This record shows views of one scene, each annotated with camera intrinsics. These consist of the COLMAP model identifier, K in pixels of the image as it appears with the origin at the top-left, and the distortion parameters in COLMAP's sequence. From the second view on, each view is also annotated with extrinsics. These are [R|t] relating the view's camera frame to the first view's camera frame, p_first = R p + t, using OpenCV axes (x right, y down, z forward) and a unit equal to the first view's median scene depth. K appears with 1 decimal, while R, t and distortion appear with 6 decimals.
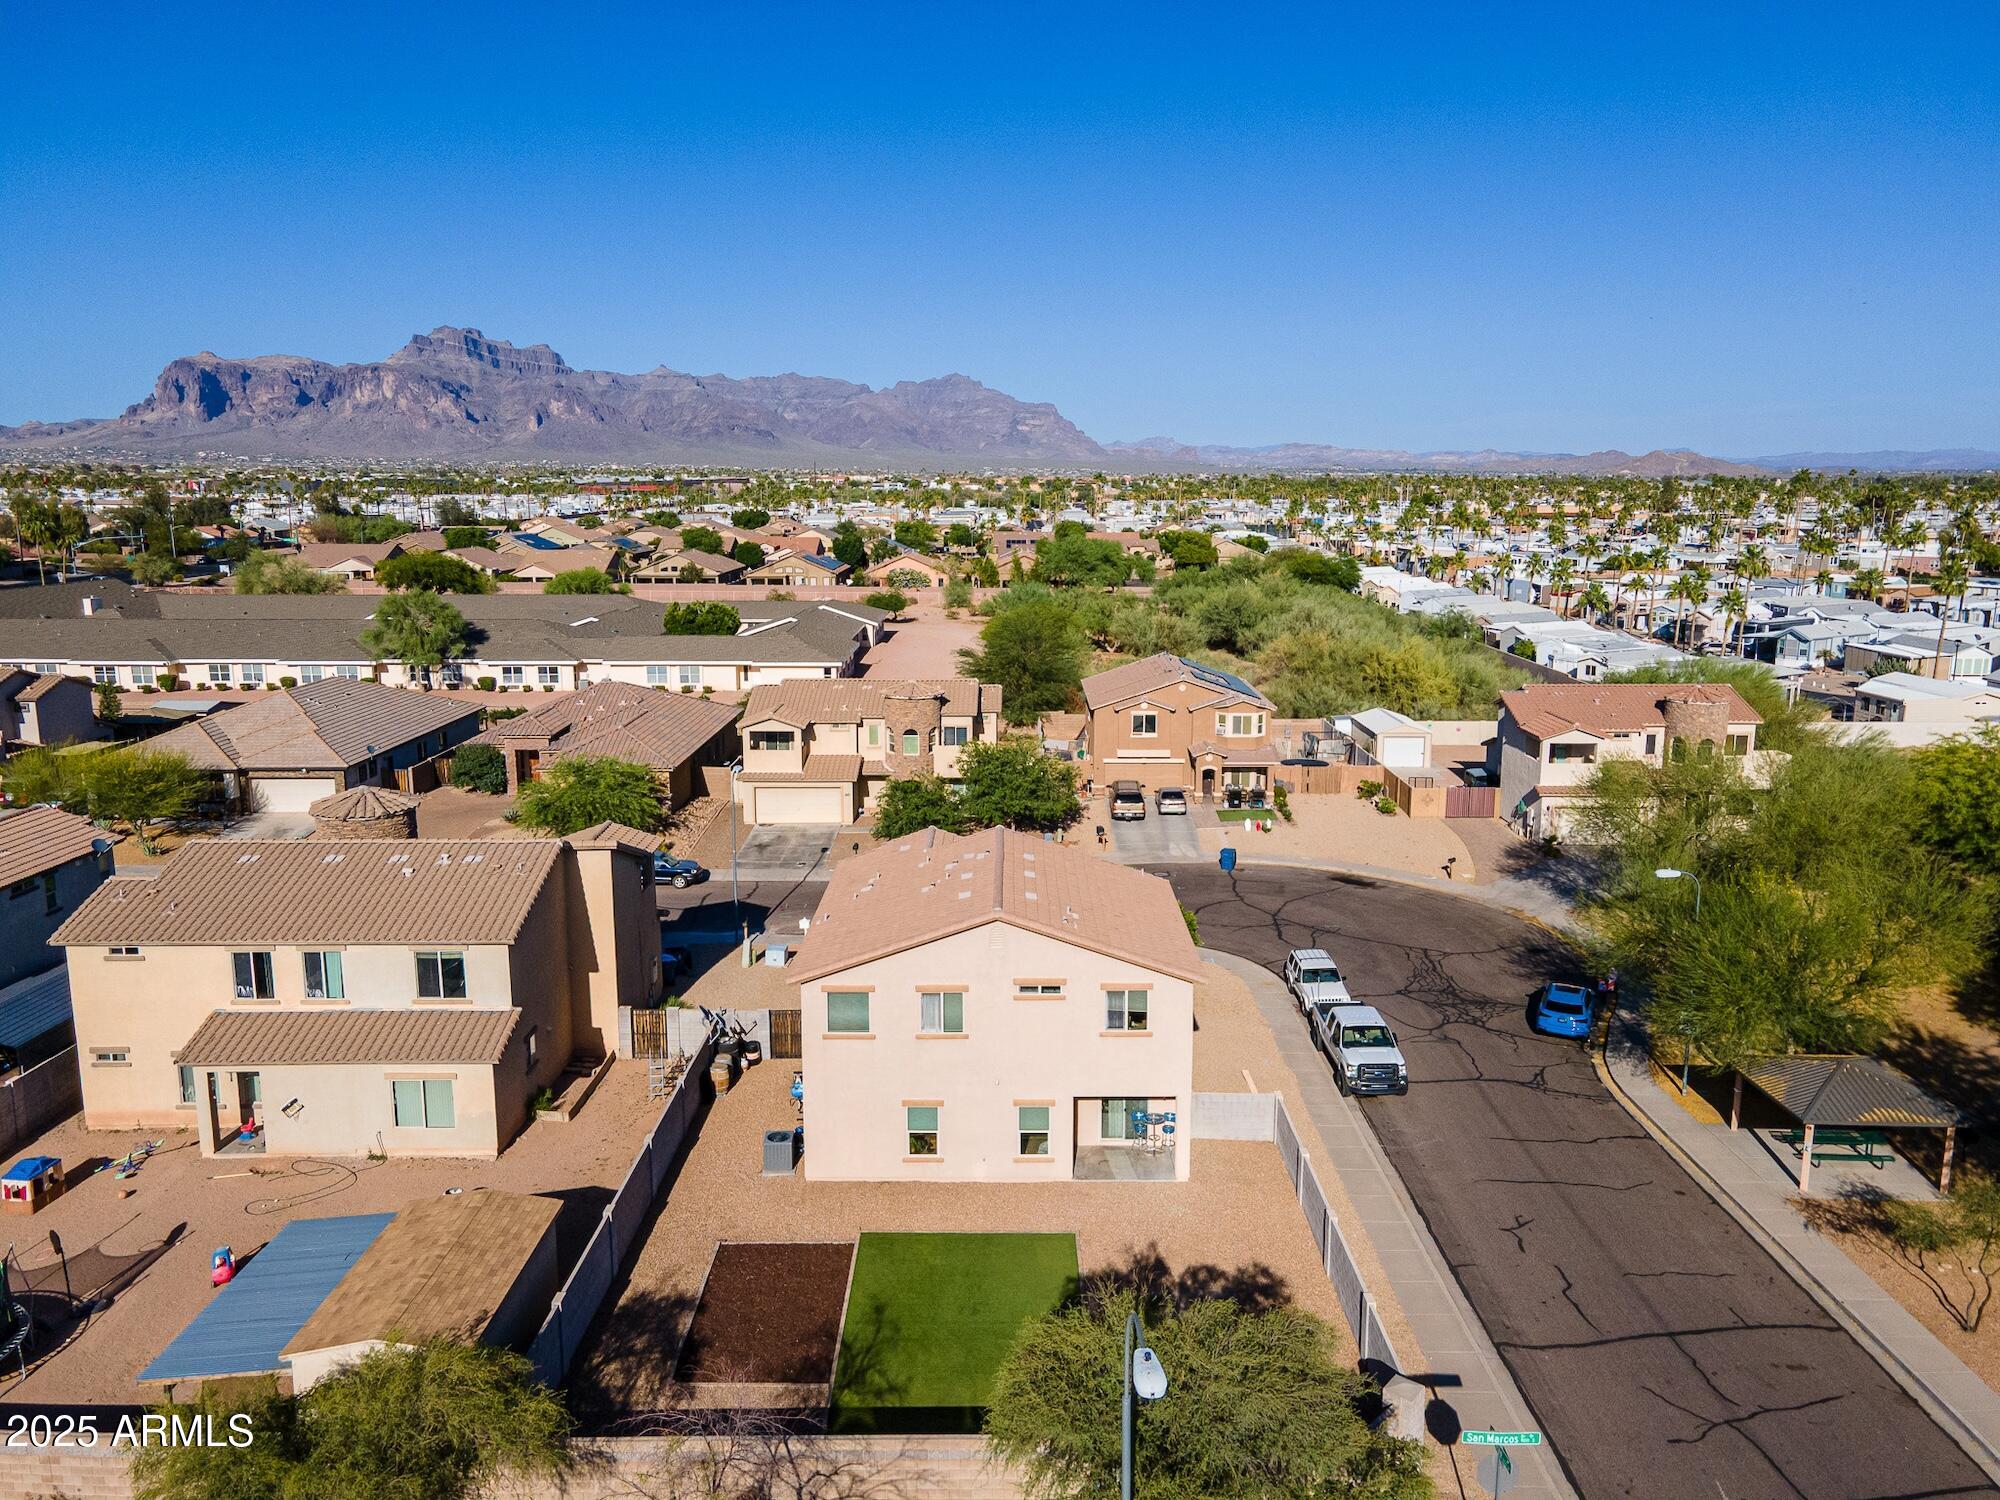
lens RADIAL K [[1469.2, 0, 1000.0], [0, 1469.2, 750.0], [0, 0, 1]] dist [0.020285, 0.045981]
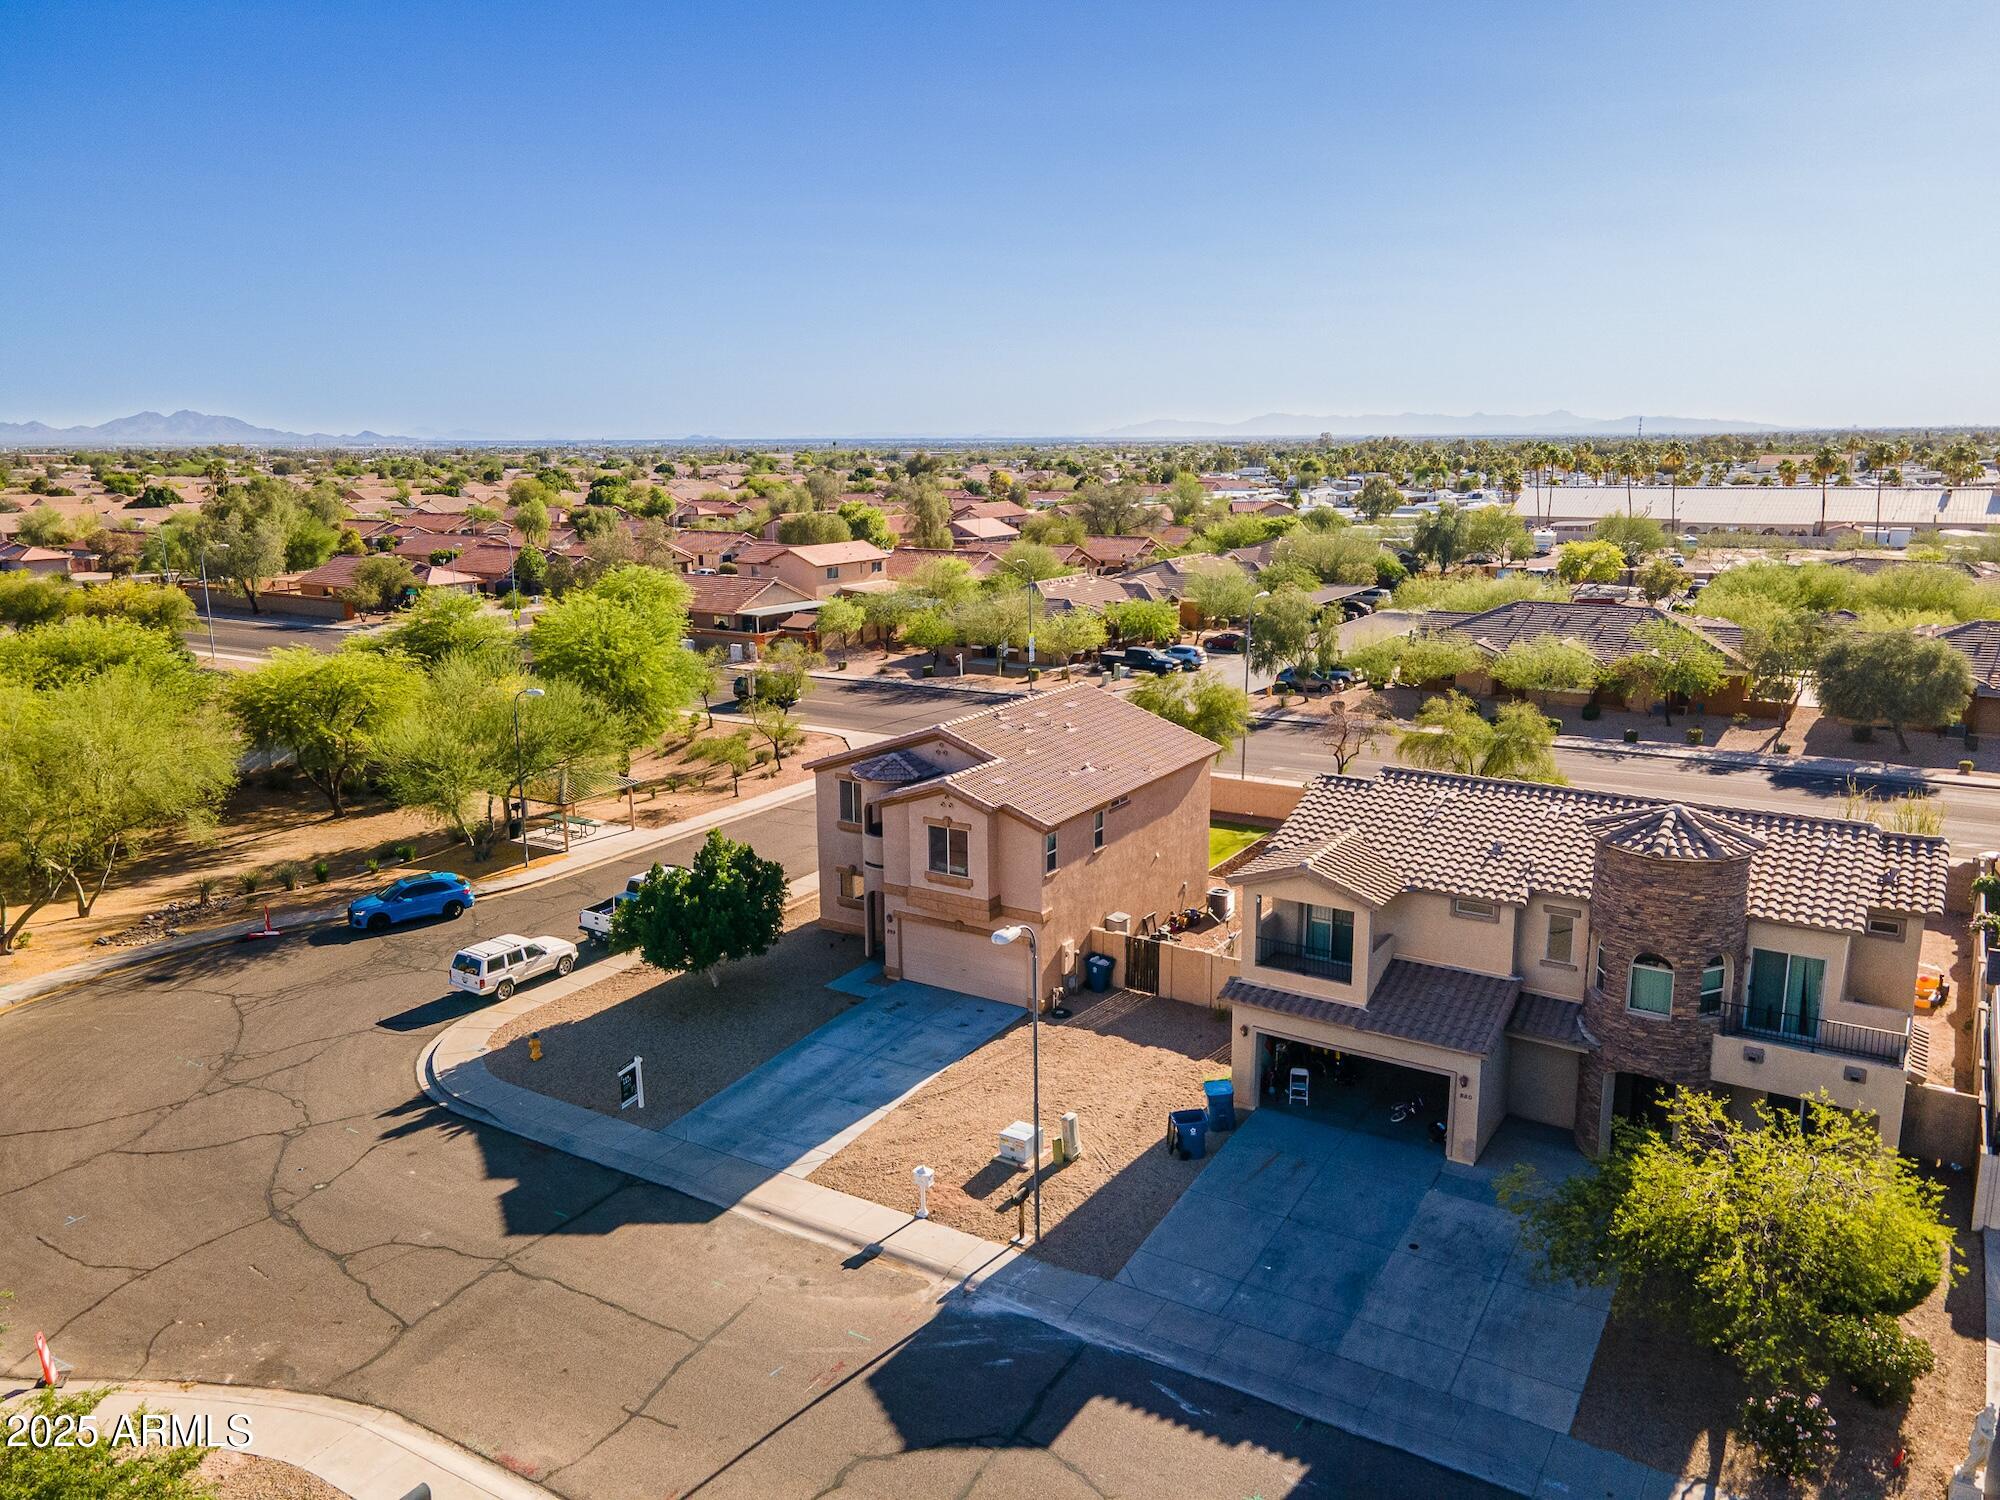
lens RADIAL K [[1457.5, 0, 1000.0], [0, 1457.5, 750.0], [0, 0, 1]] dist [0.014763, 0.047024]
pose [[-0.848294, -0.103849, 0.519242, -0.366438], [0.107981, 0.926051, 0.361622, -0.189009], [-0.518399, 0.362830, -0.774350, 1.181794]]
